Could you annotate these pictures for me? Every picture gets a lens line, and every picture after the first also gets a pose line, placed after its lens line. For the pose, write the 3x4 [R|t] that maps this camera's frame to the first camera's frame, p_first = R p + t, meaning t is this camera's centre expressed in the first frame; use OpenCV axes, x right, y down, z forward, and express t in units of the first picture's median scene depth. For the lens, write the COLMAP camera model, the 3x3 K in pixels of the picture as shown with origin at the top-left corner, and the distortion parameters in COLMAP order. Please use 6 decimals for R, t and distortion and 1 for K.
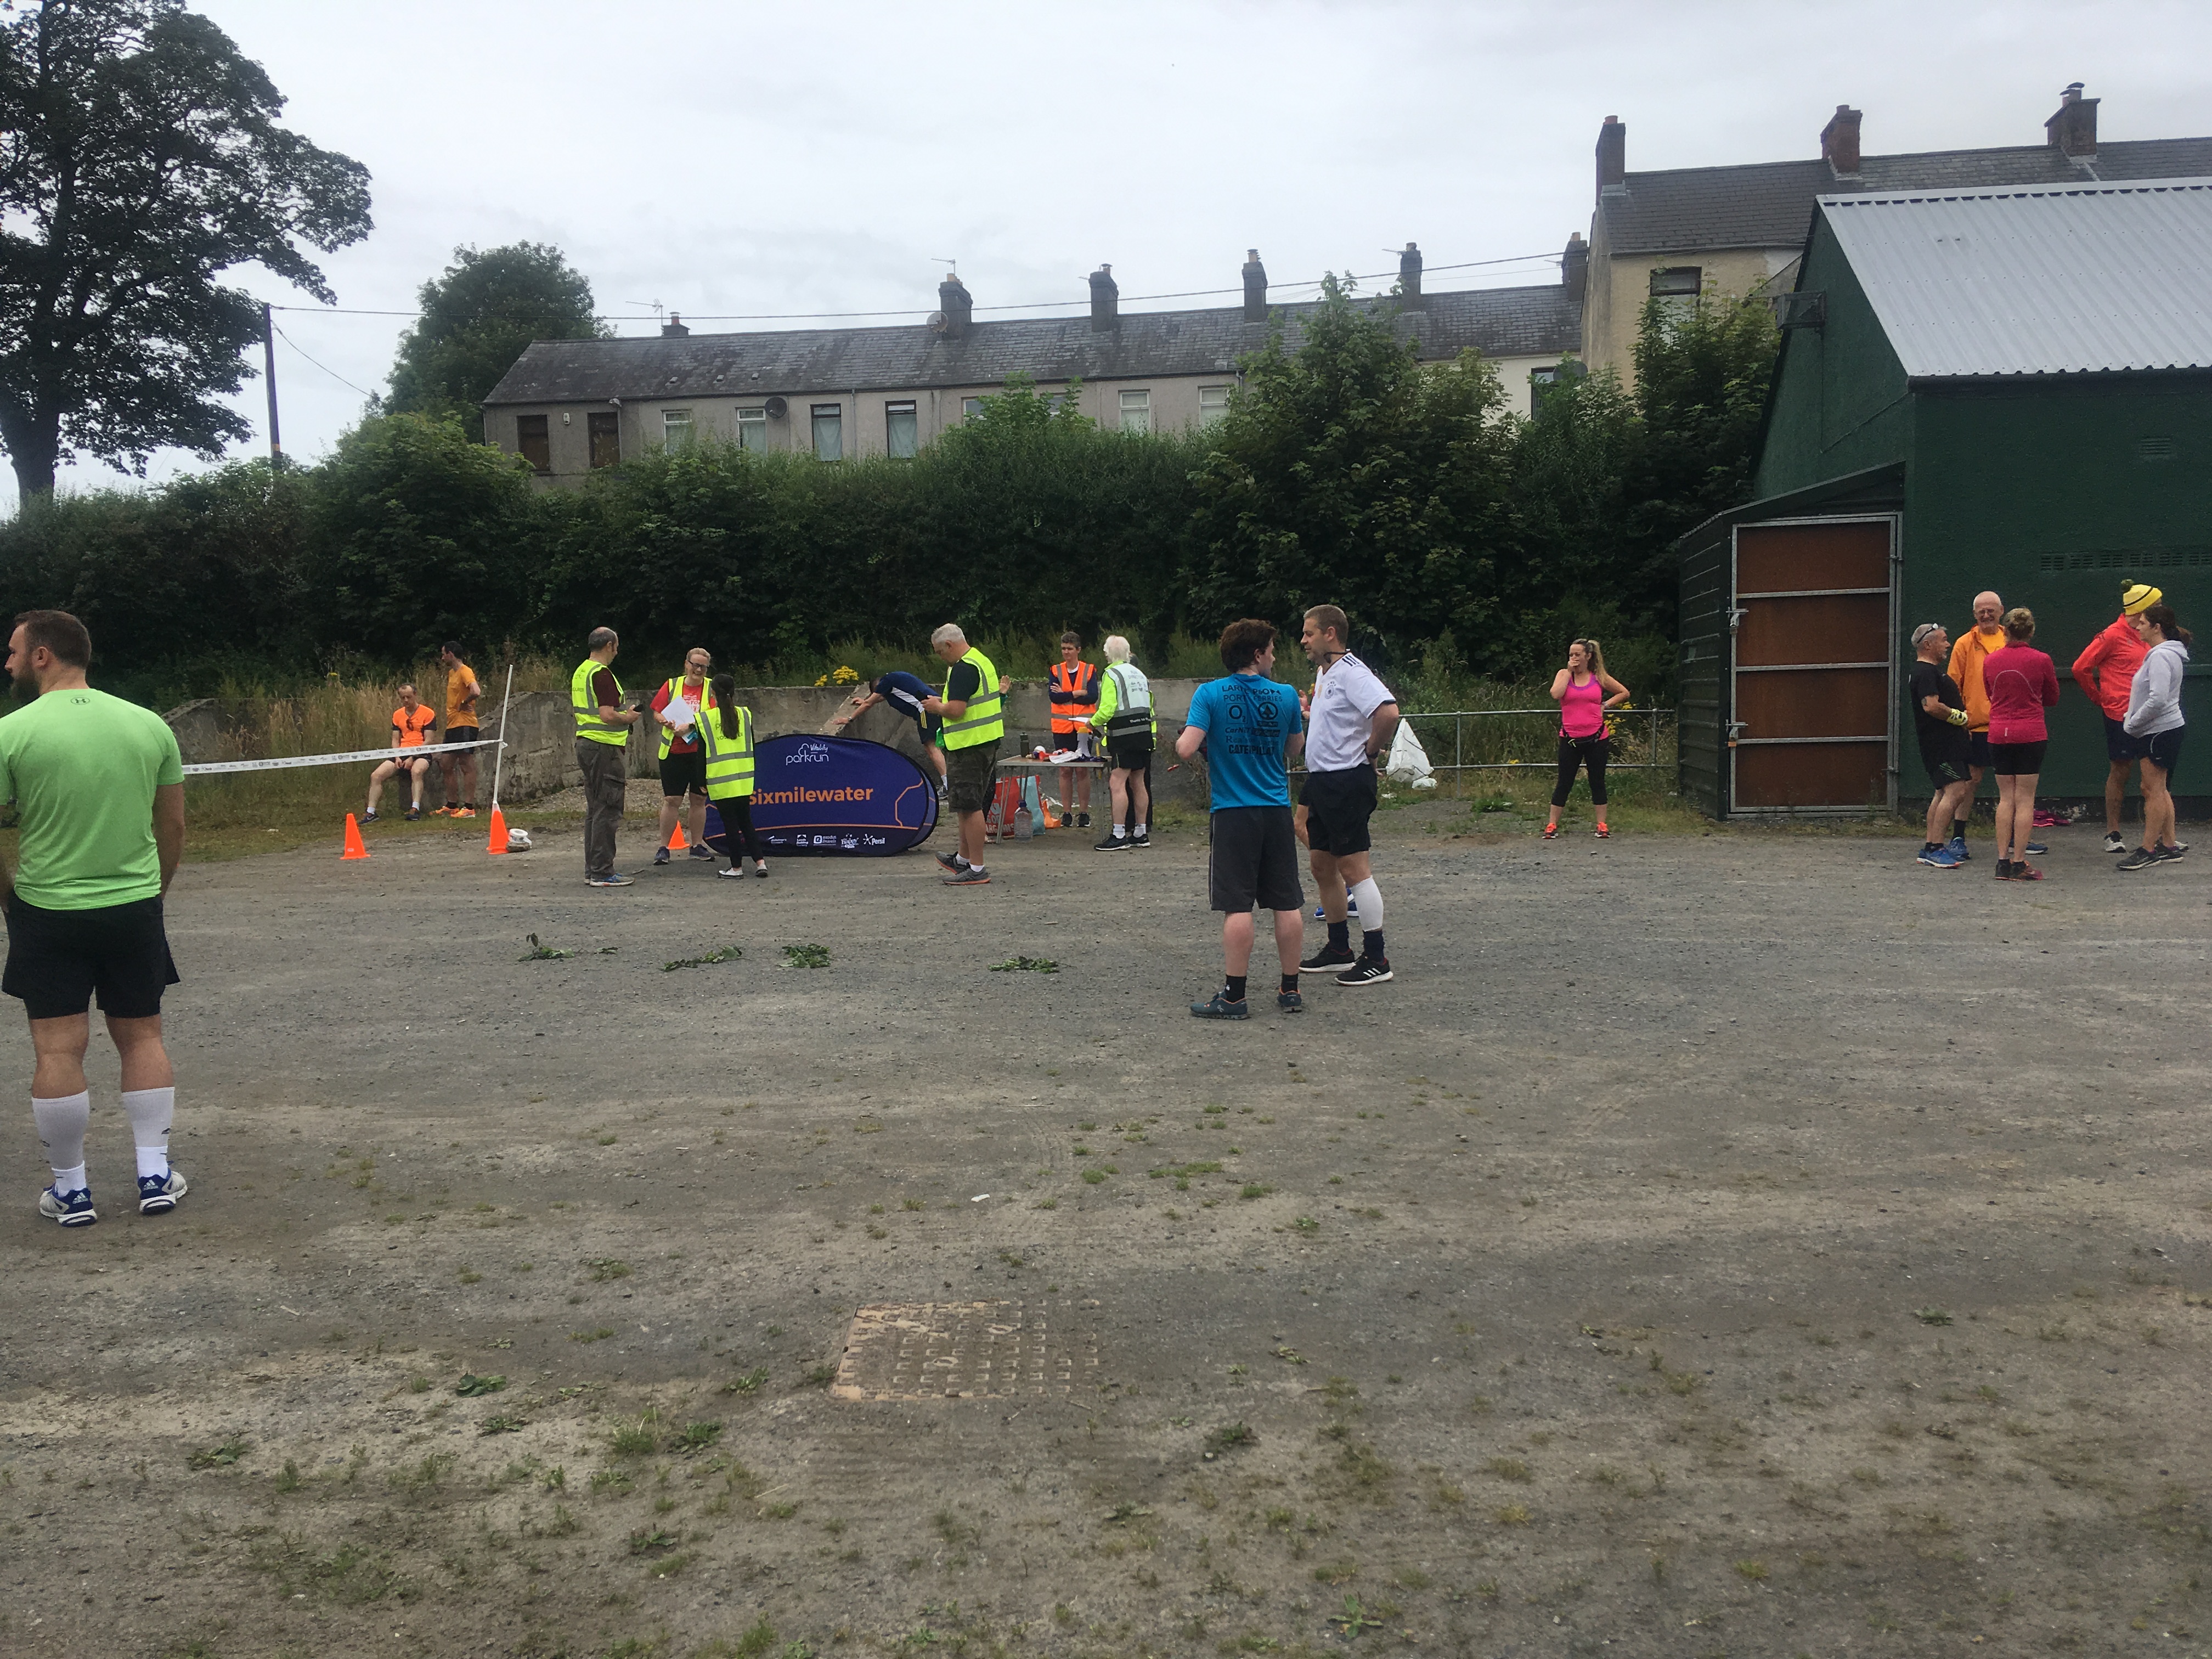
lens RADIAL K [[1712.2, 0, 1051.1], [0, 1712.2, 819.6], [0, 0, 1]] dist [0.099027, -0.129592]
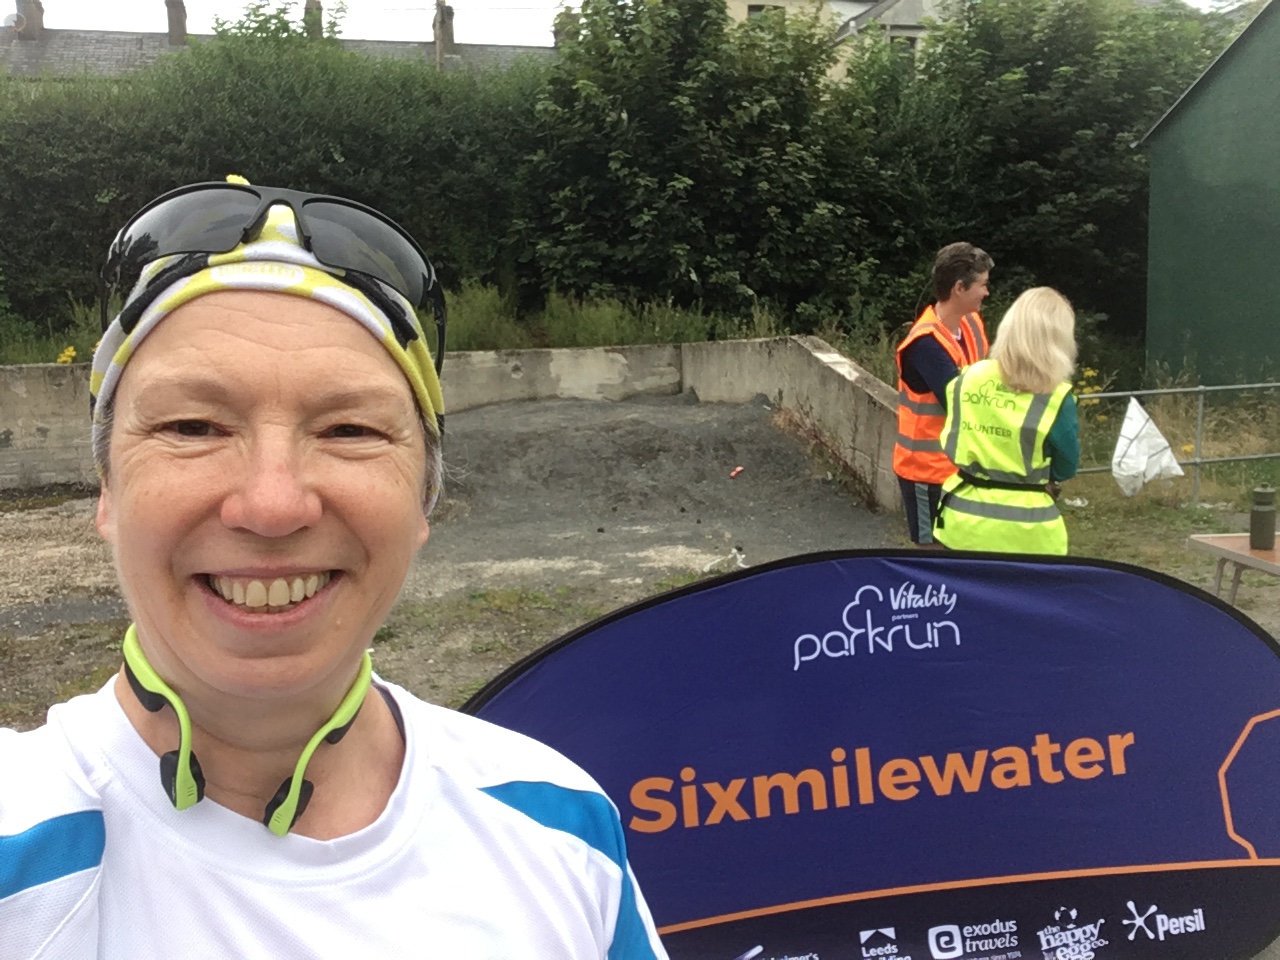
lens RADIAL K [[1173.4, 0, 640.0], [0, 1173.4, 480.0], [0, 0, 1]] dist [0.002930, -0.008904]
pose [[0.898610, -0.057921, 0.434907, -0.139993], [0.045778, 0.998215, 0.038355, -0.038216], [-0.436353, -0.014557, 0.899658, 0.471907]]
